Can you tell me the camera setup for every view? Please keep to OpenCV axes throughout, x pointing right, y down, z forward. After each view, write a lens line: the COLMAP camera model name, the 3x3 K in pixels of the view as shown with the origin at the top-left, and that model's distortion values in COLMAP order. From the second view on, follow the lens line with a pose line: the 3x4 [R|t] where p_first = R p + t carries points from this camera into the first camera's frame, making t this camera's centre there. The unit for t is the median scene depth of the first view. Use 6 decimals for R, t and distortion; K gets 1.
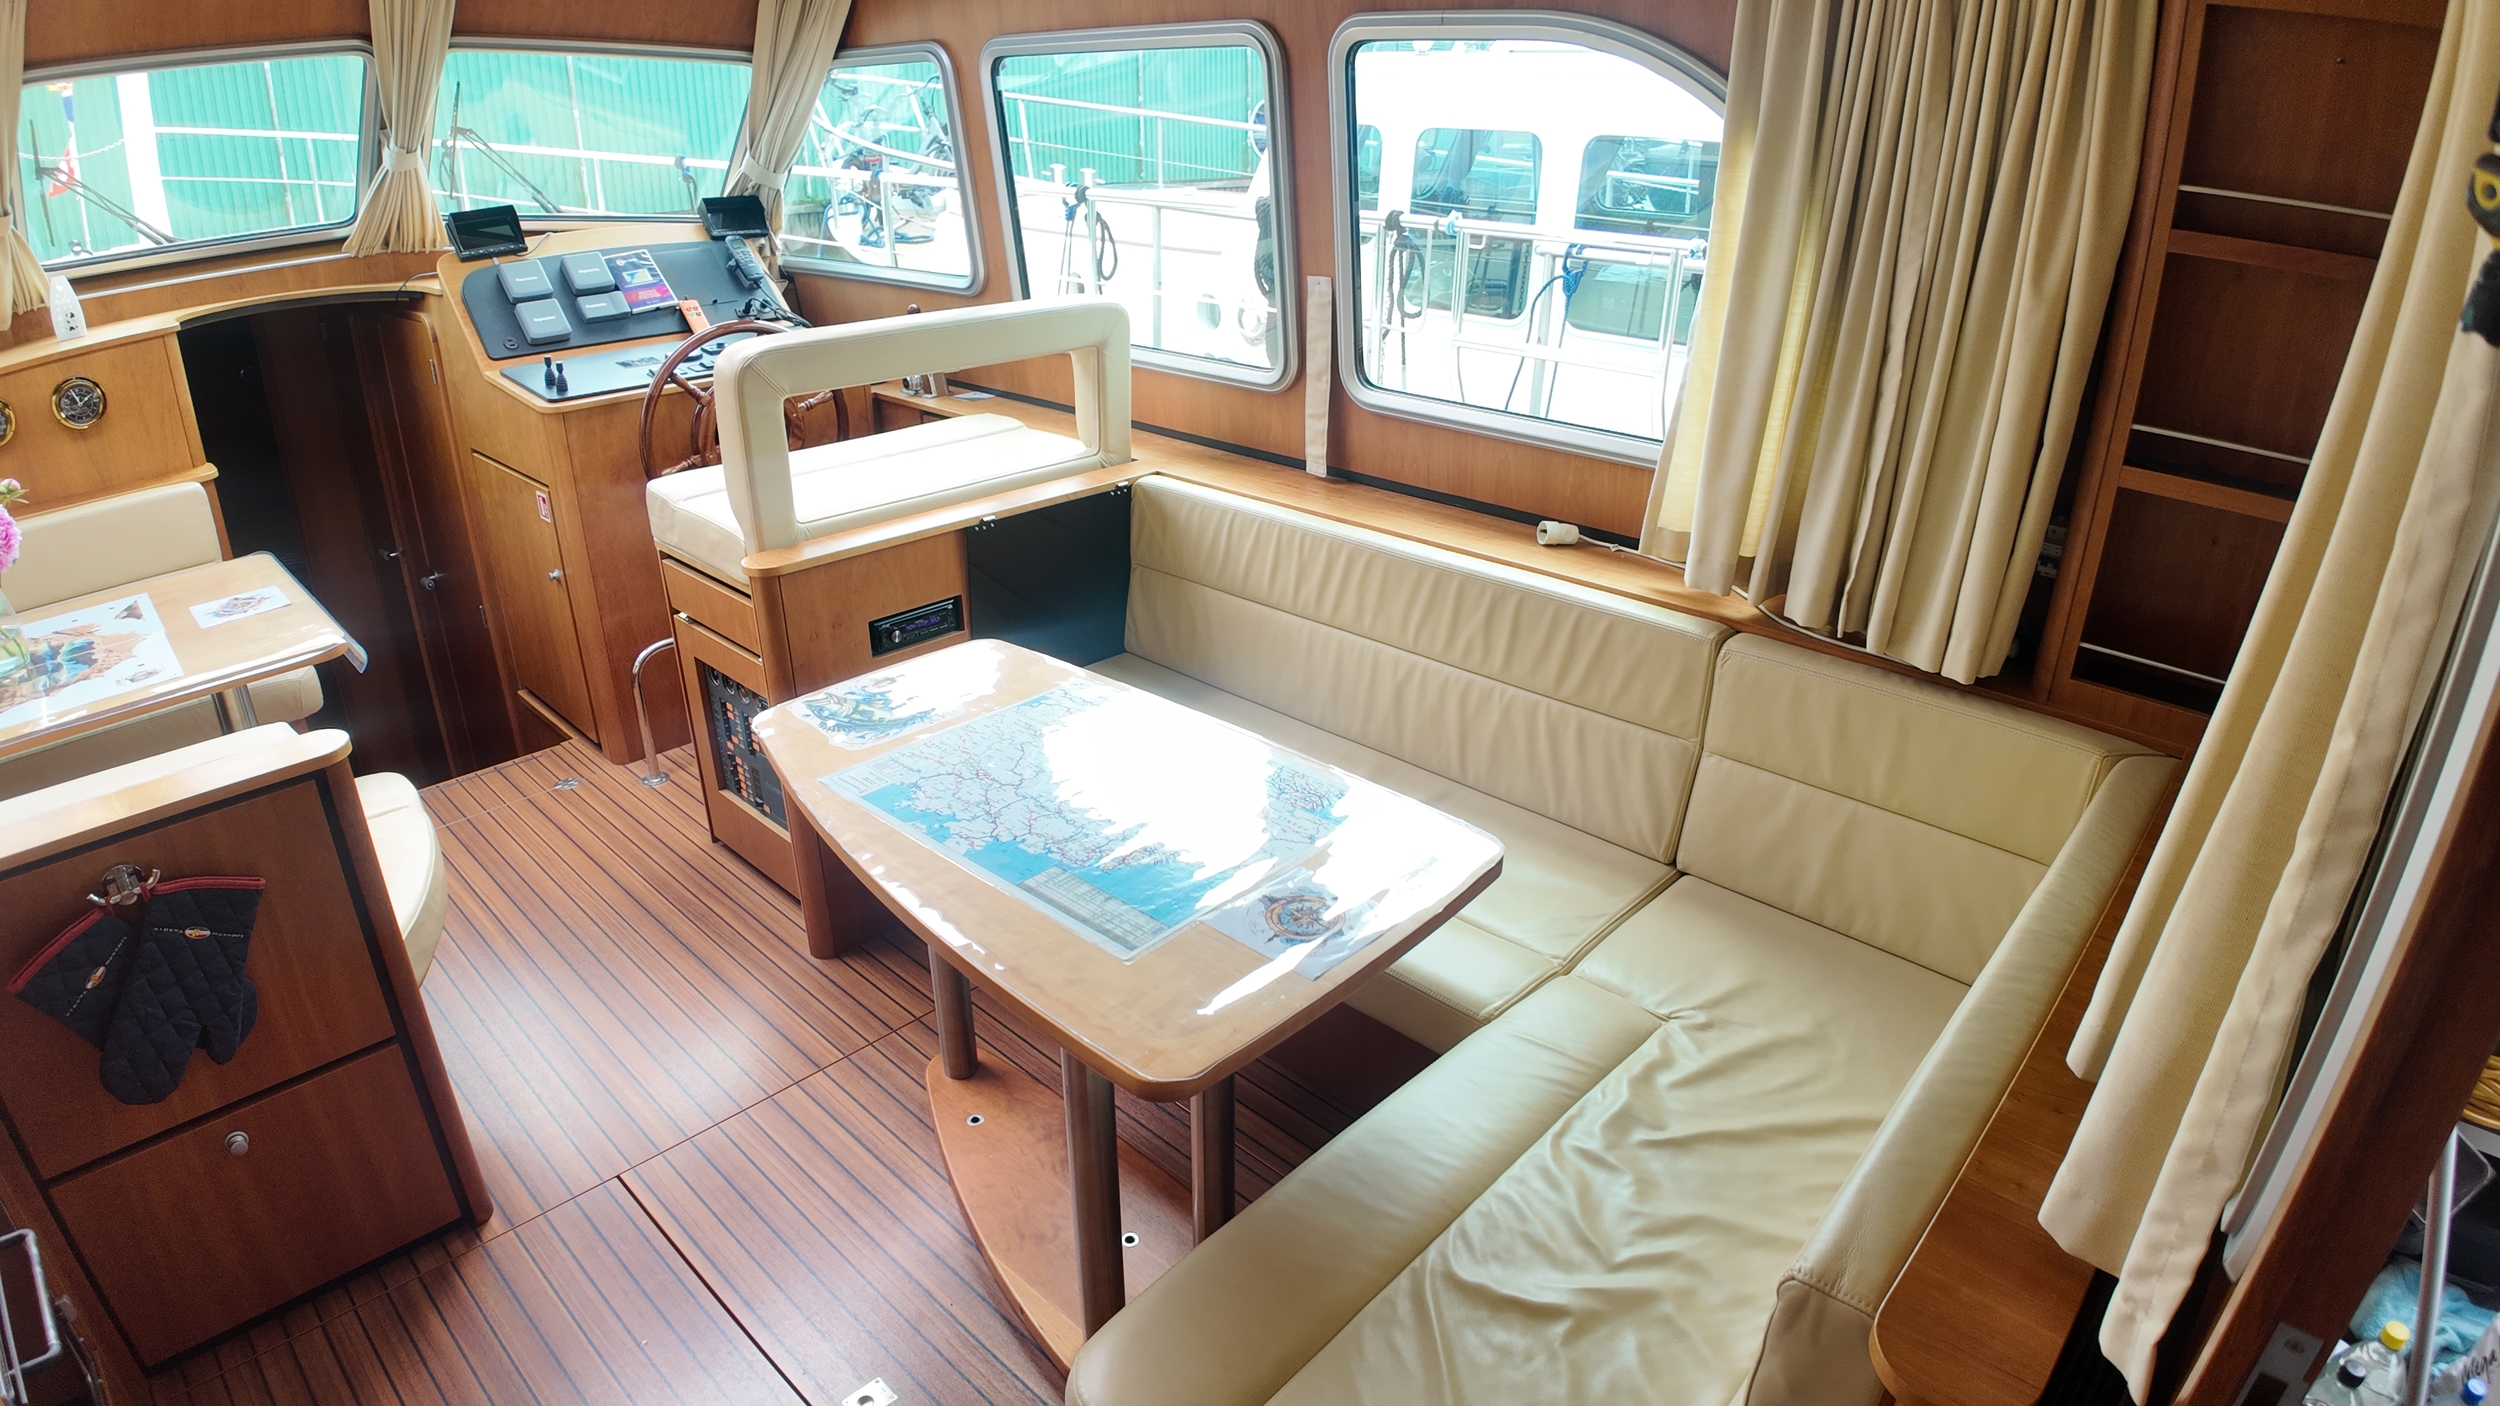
lens RADIAL K [[1340.5, 0, 1250.0], [0, 1340.5, 703.0], [0, 0, 1]] dist [-0.114384, 0.000690]
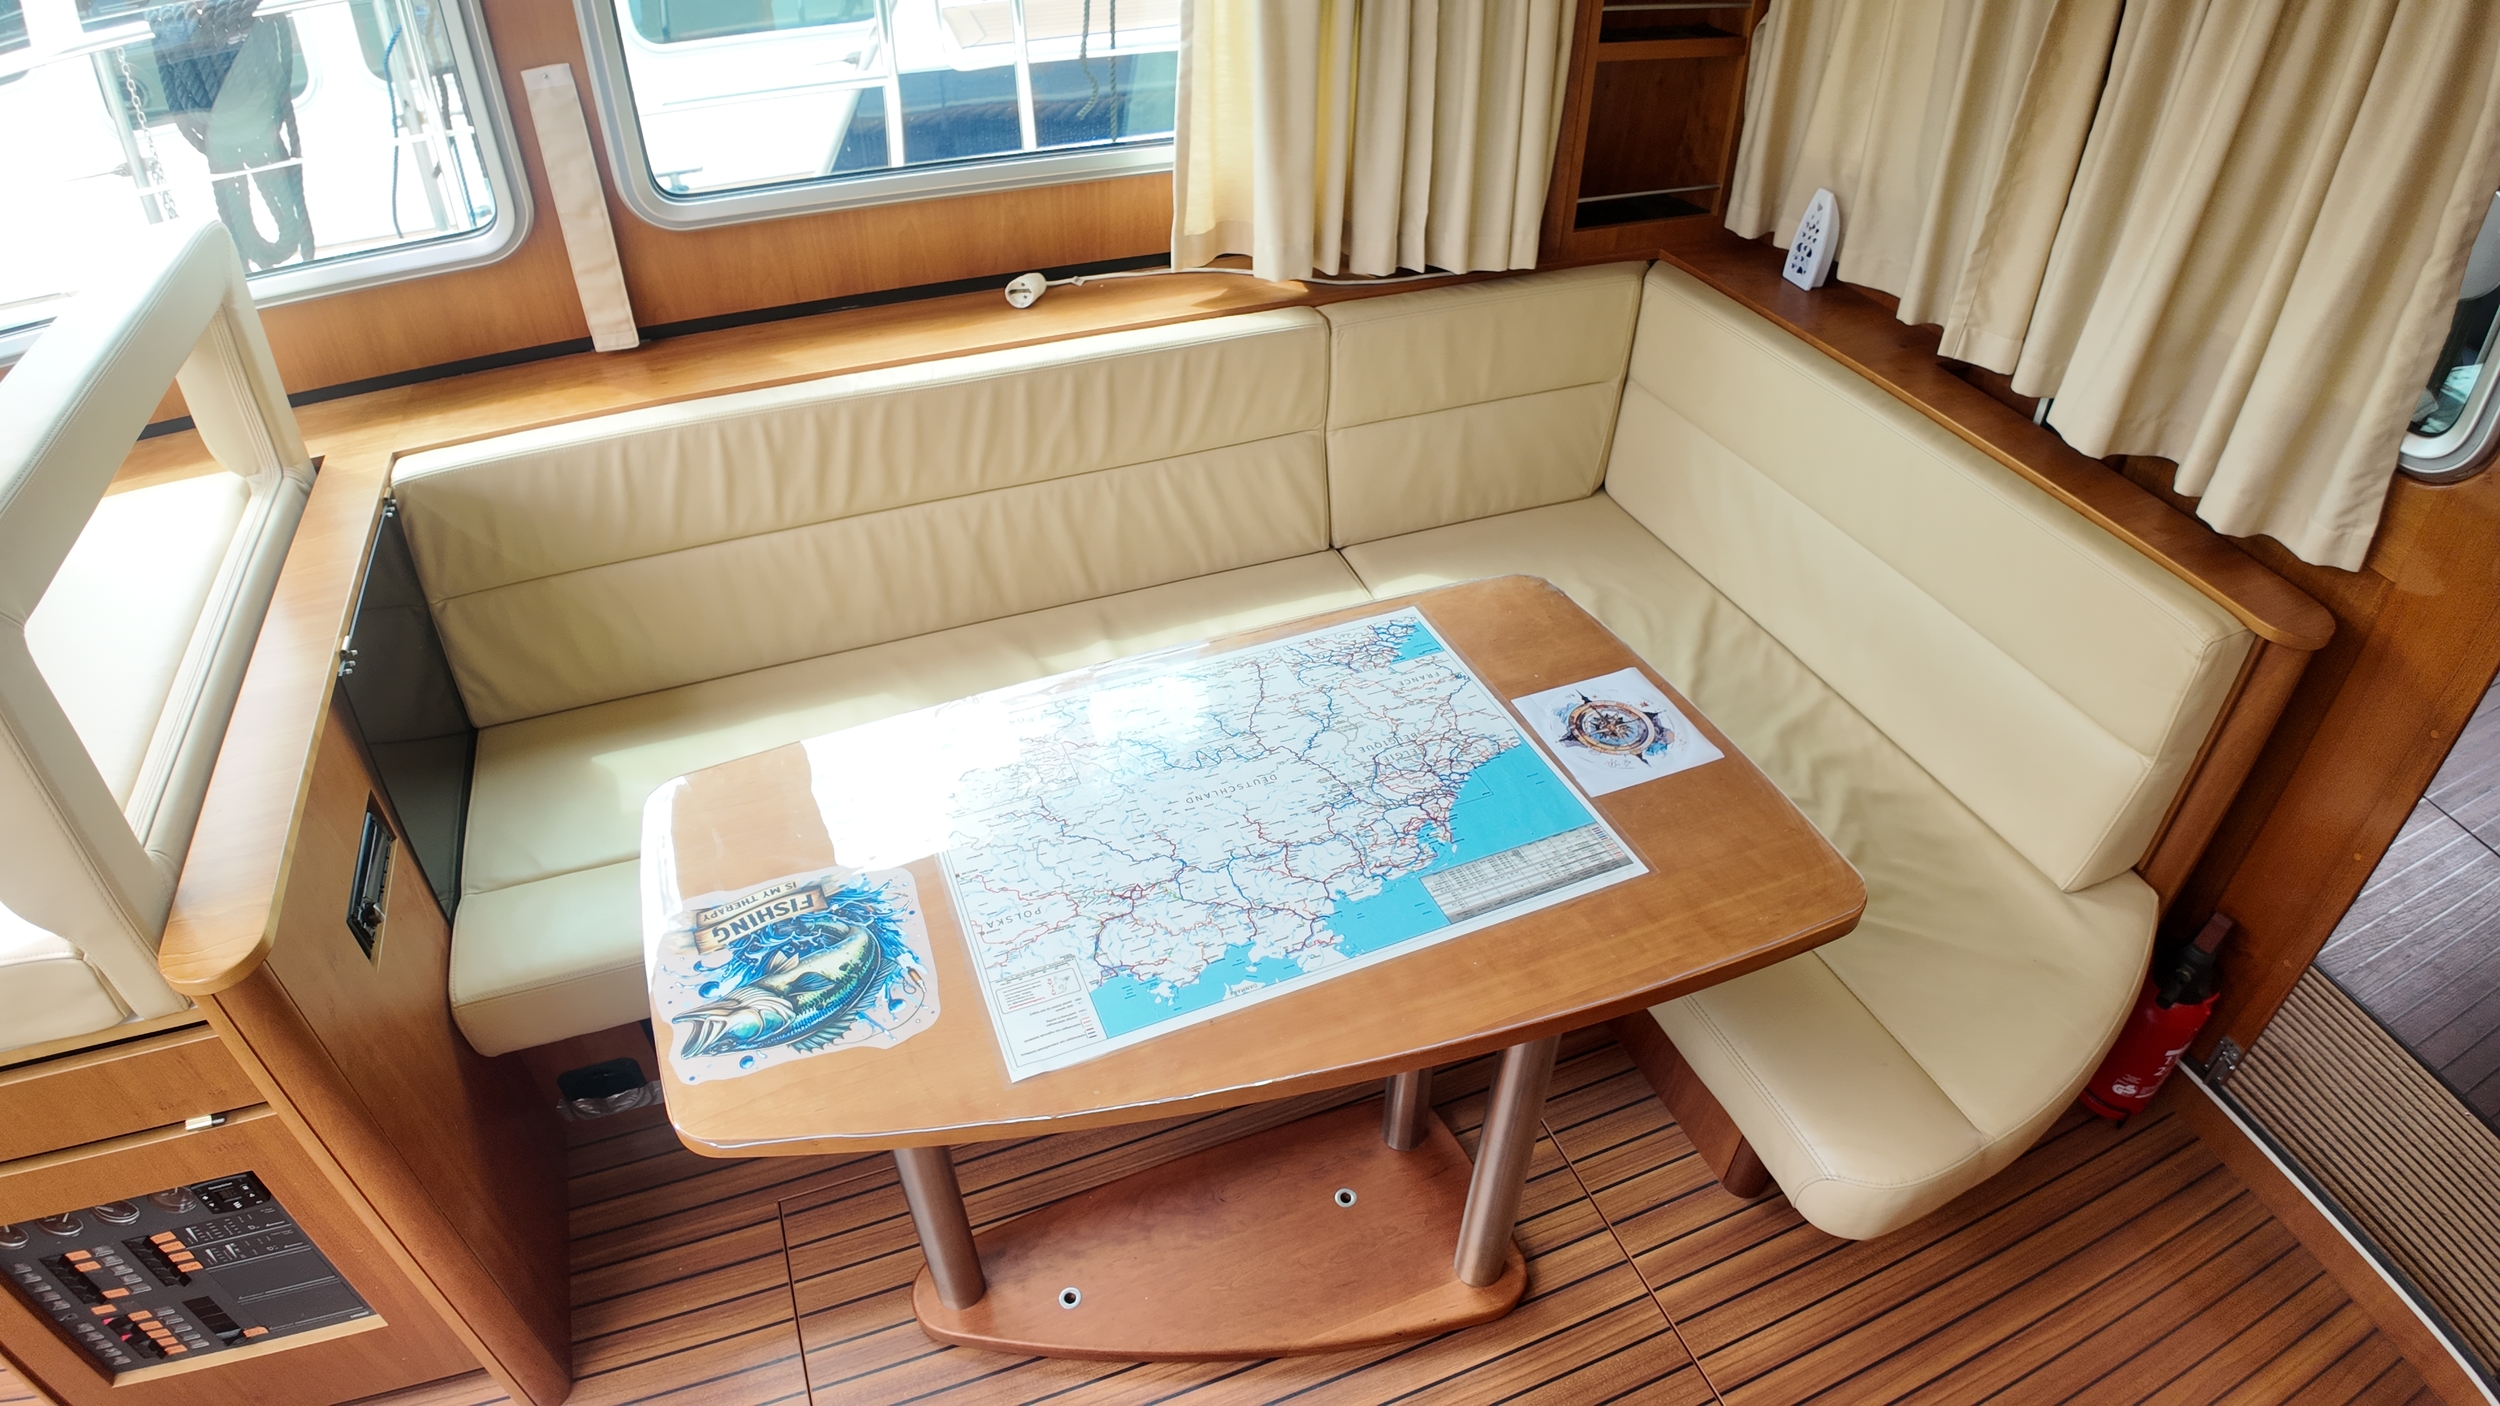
lens RADIAL K [[1340.5, 0, 1250.0], [0, 1340.5, 703.0], [0, 0, 1]] dist [-0.114384, 0.000690]
pose [[0.435905, -0.565651, 0.700018, -0.377377], [0.369039, 0.821748, 0.434213, -0.188812], [-0.820851, 0.069058, 0.566951, 0.361134]]
